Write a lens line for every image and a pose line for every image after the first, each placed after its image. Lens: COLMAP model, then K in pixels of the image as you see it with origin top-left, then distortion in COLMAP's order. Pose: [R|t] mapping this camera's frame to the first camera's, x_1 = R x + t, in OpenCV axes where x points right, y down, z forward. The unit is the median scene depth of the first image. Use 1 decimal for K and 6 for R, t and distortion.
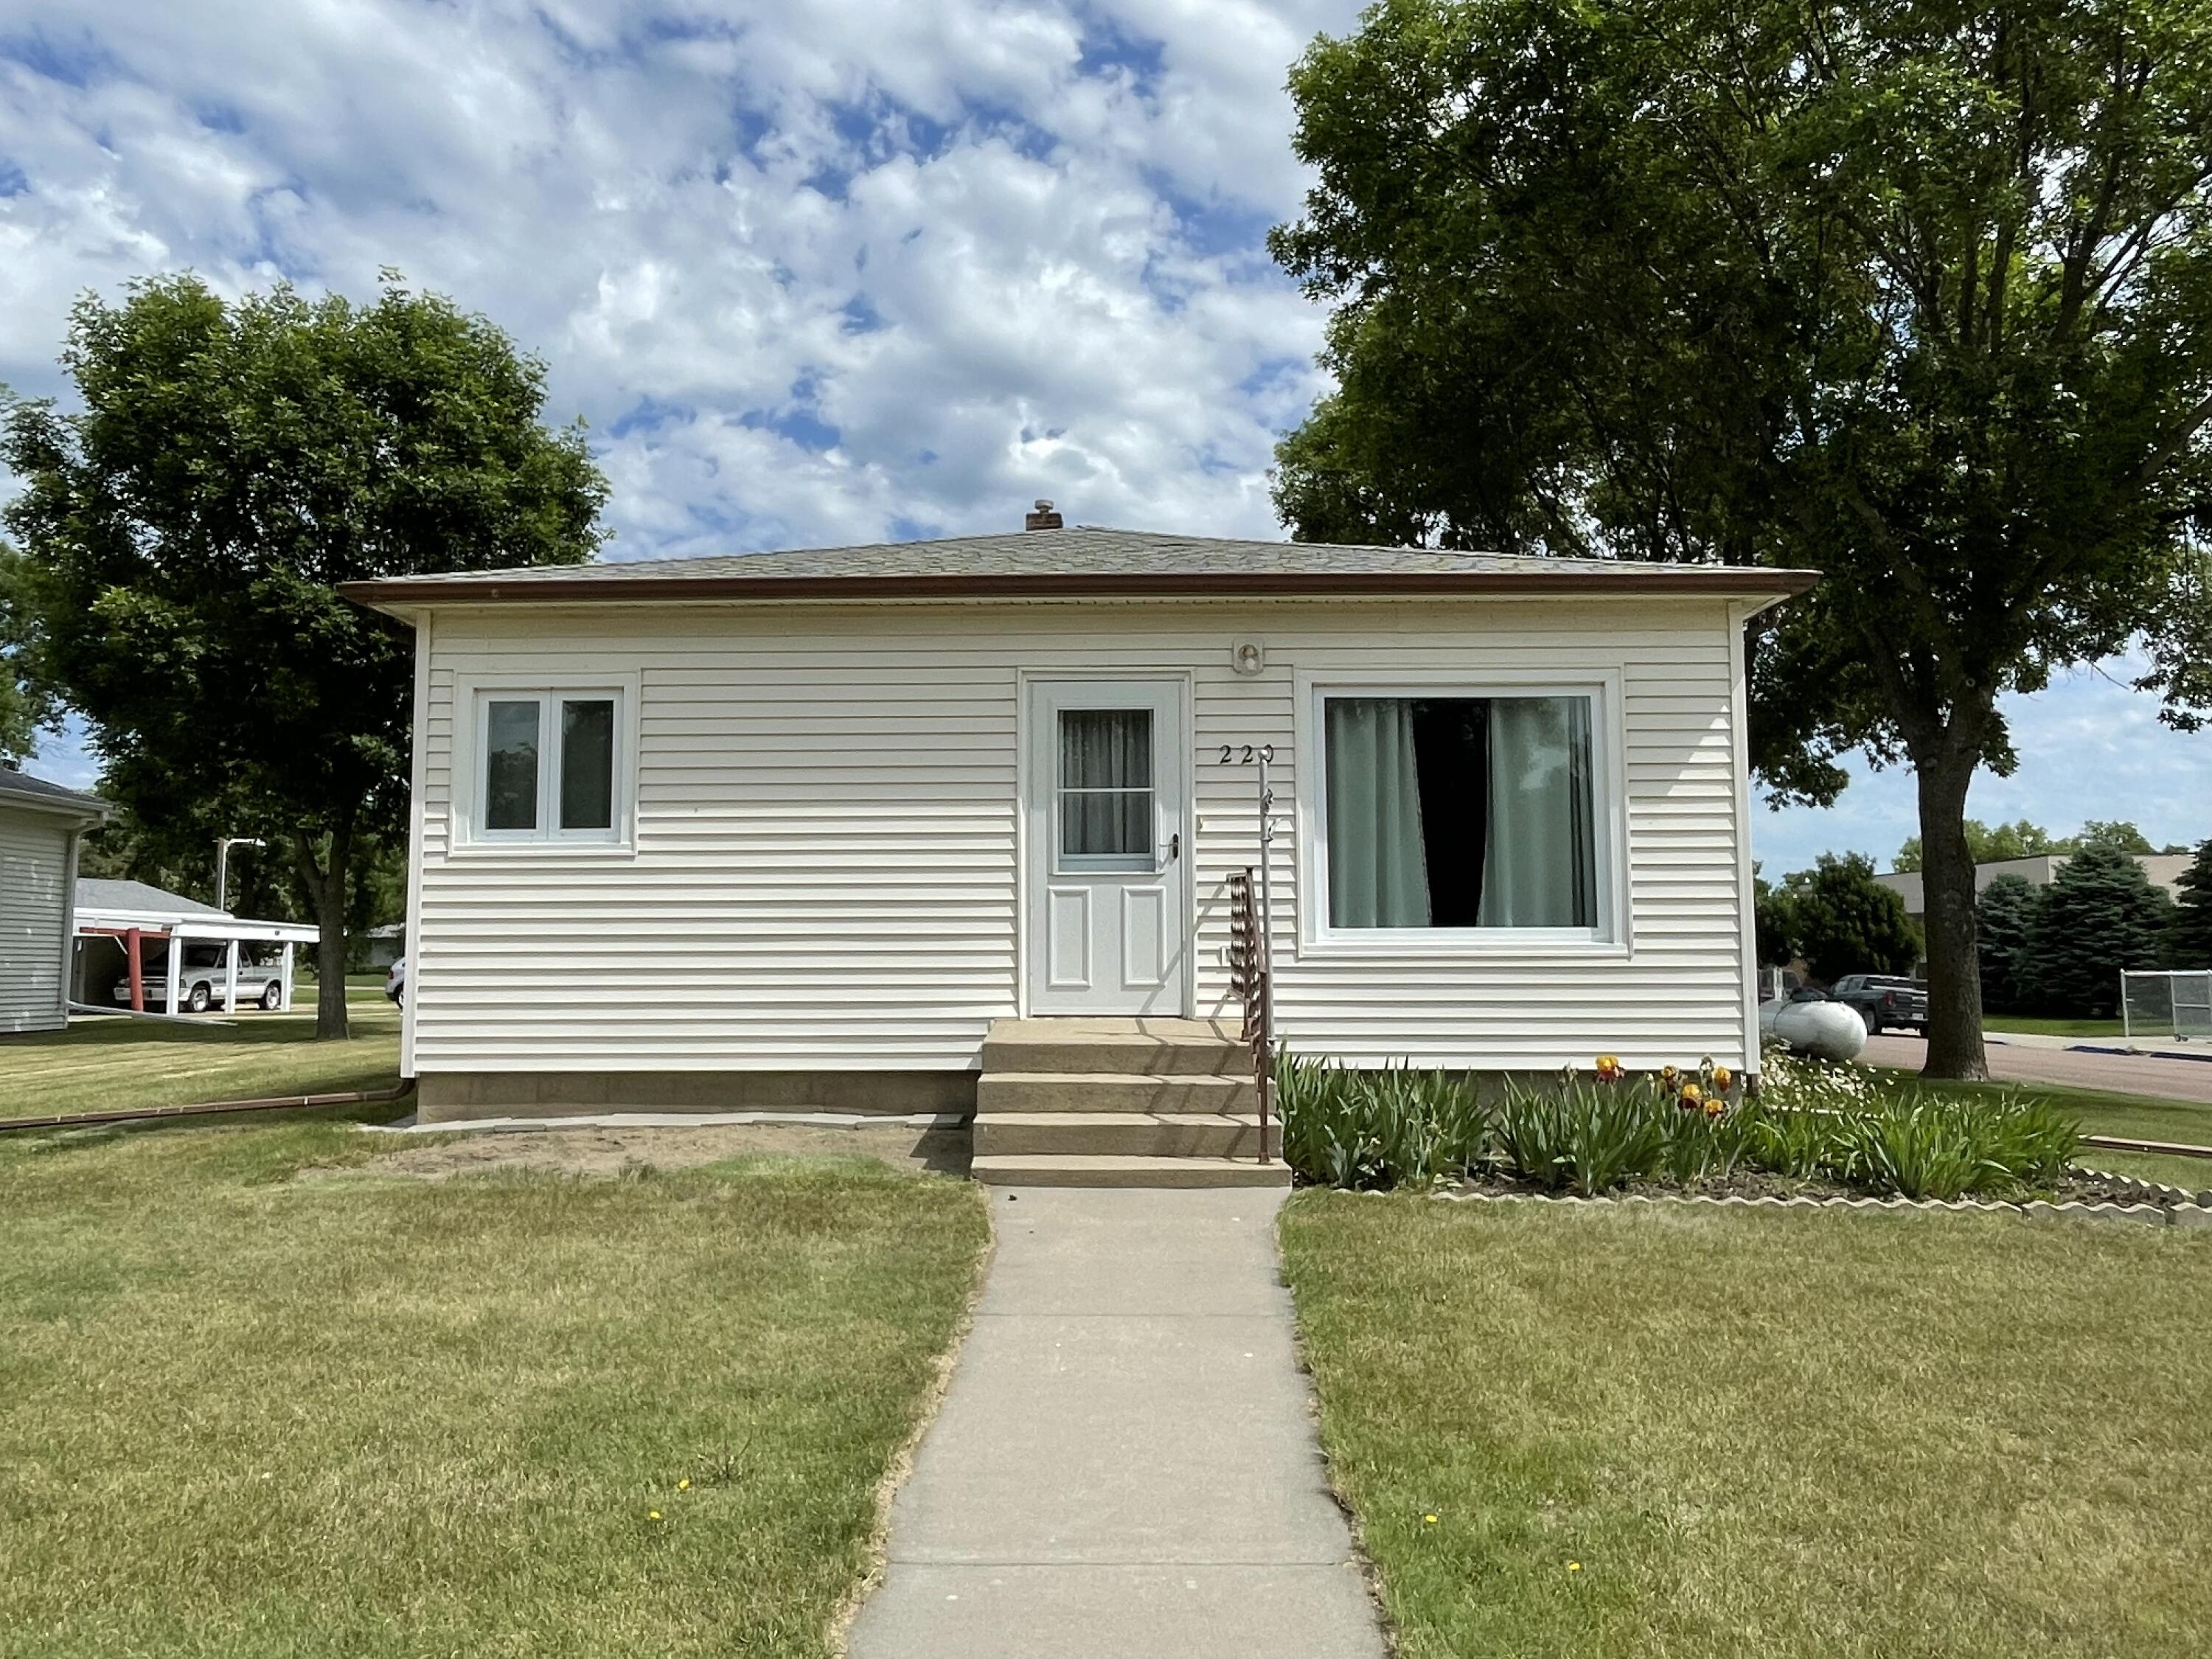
lens RADIAL K [[1555.2, 0, 1098.7], [0, 1555.2, 835.5], [0, 0, 1]] dist [0.000090, 0.008252]
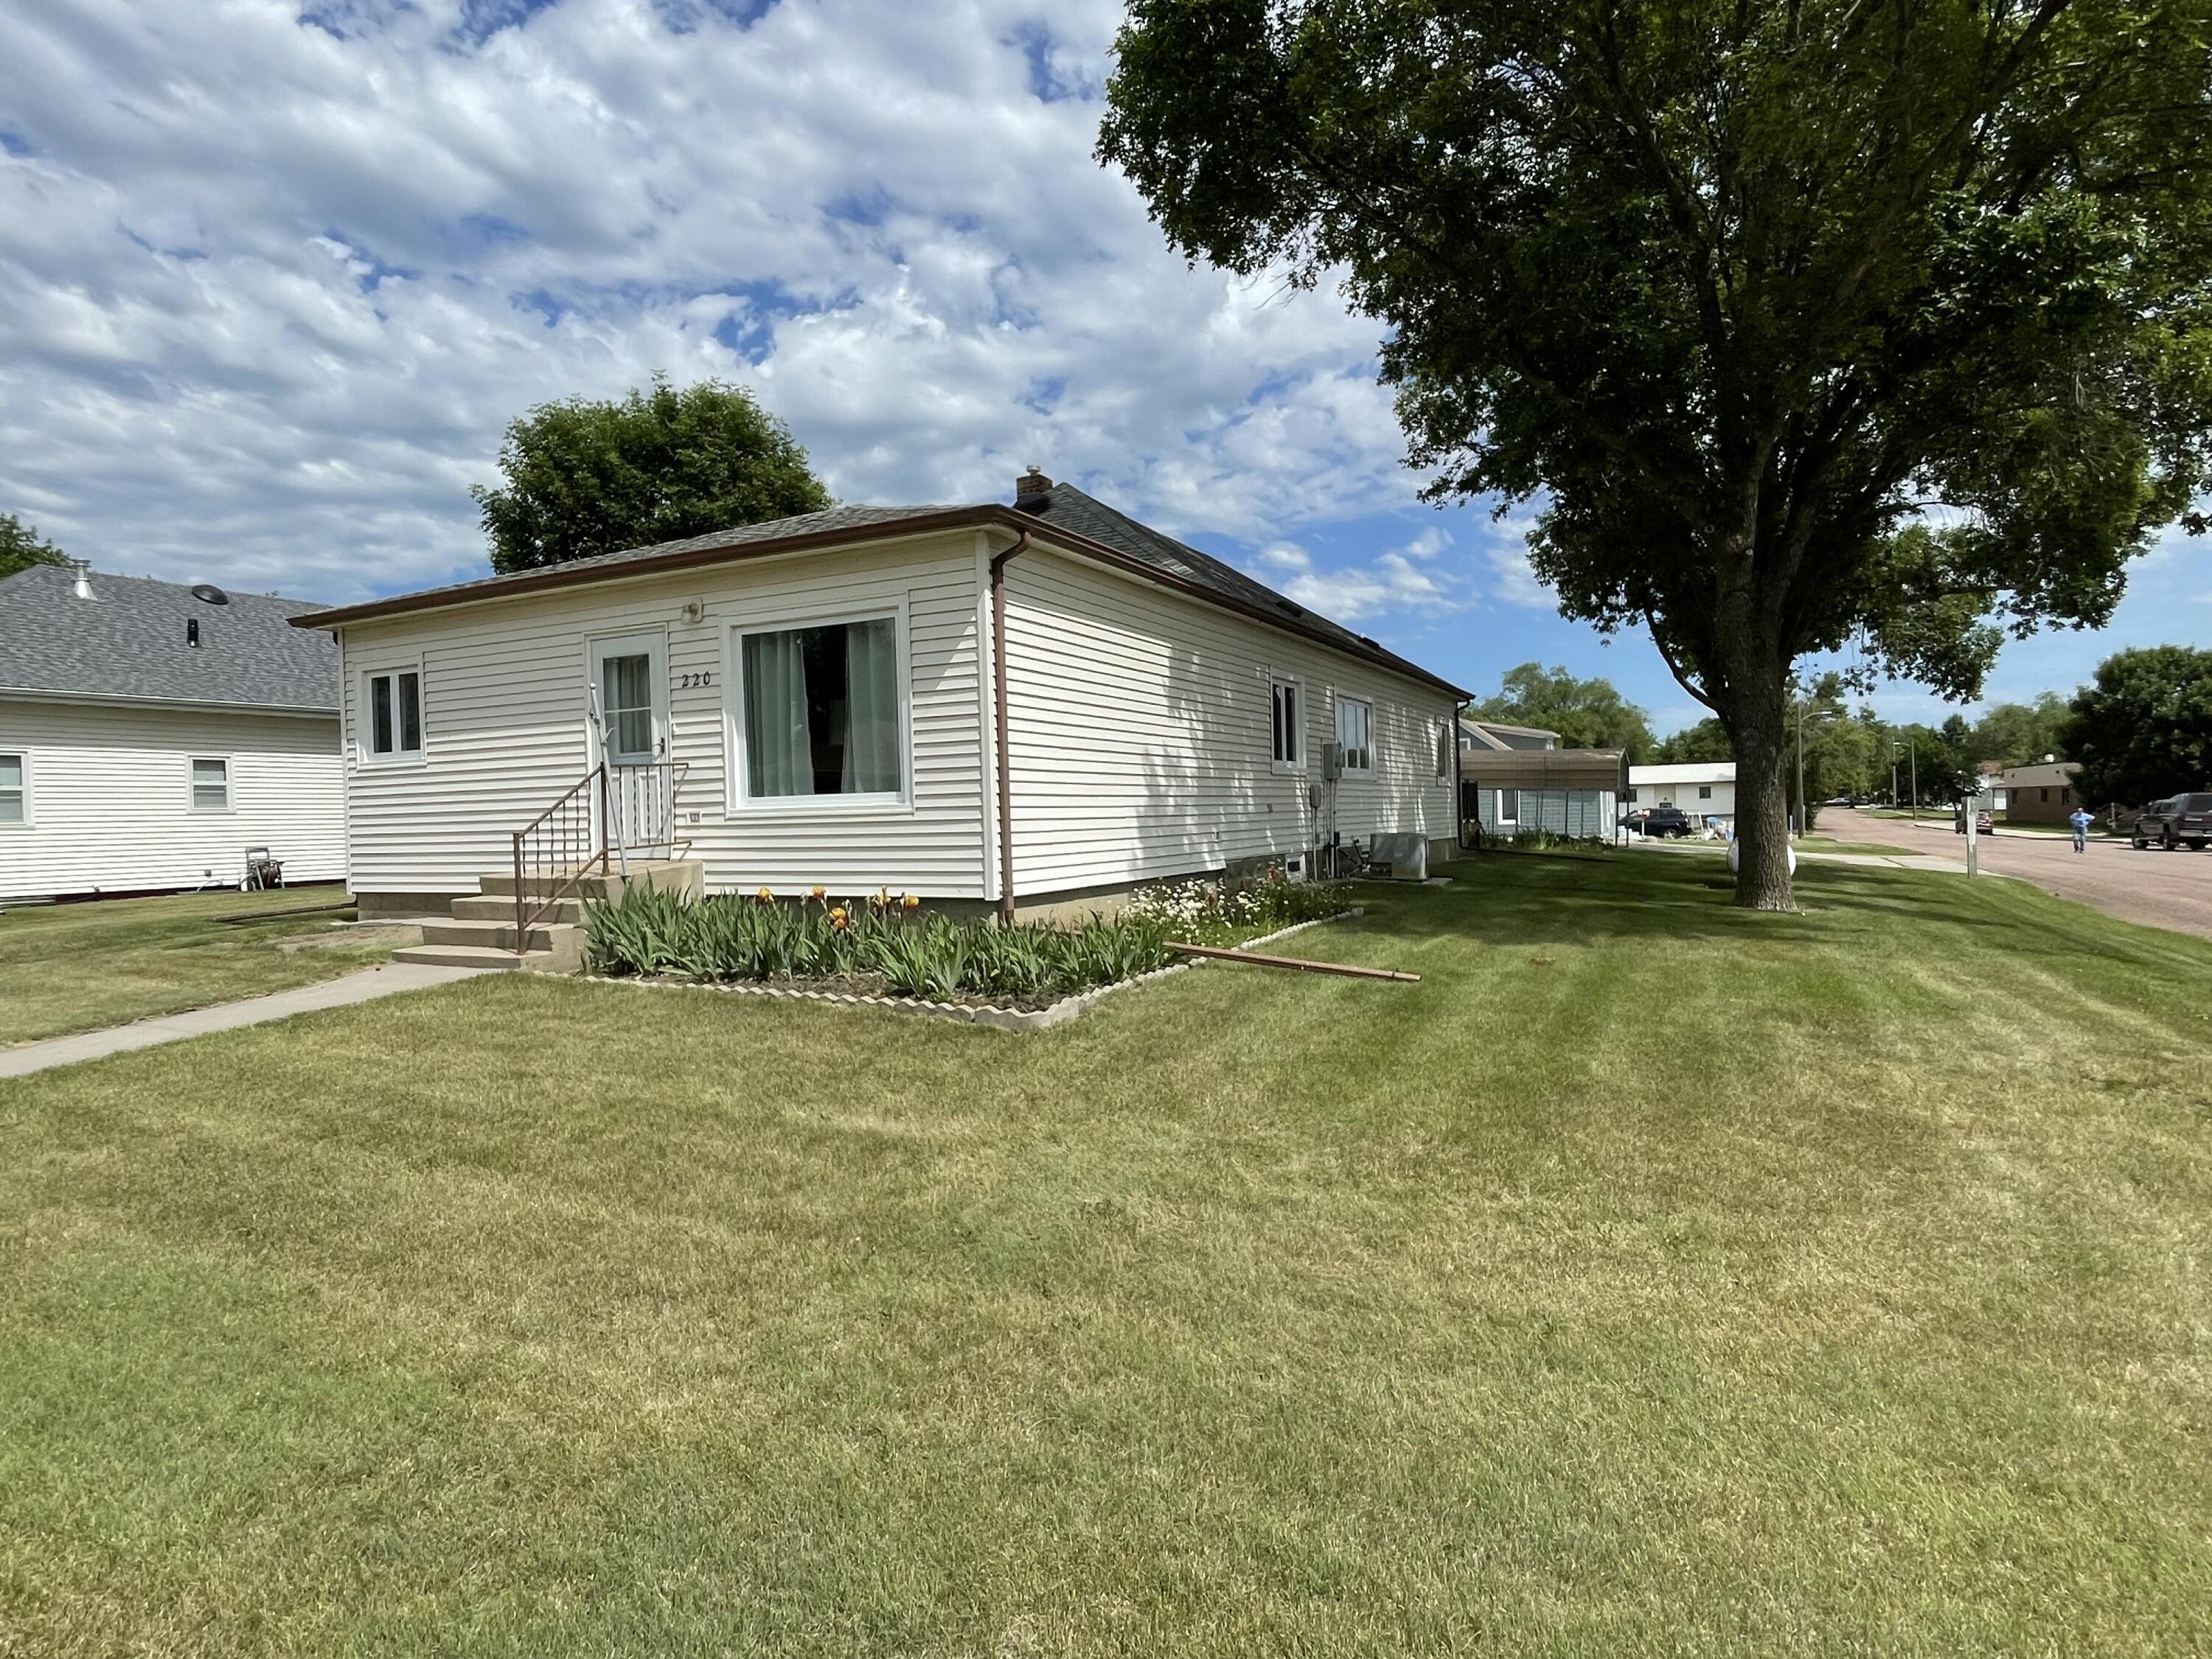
lens RADIAL K [[1192.2, 0, 1103.8], [0, 1192.2, 840.3], [0, 0, 1]] dist [-0.006368, 0.001005]
pose [[0.907641, -0.011412, -0.419592, 0.902087], [0.058982, 0.993180, 0.100574, 0.007423], [0.415583, -0.116034, 0.902124, 0.135169]]
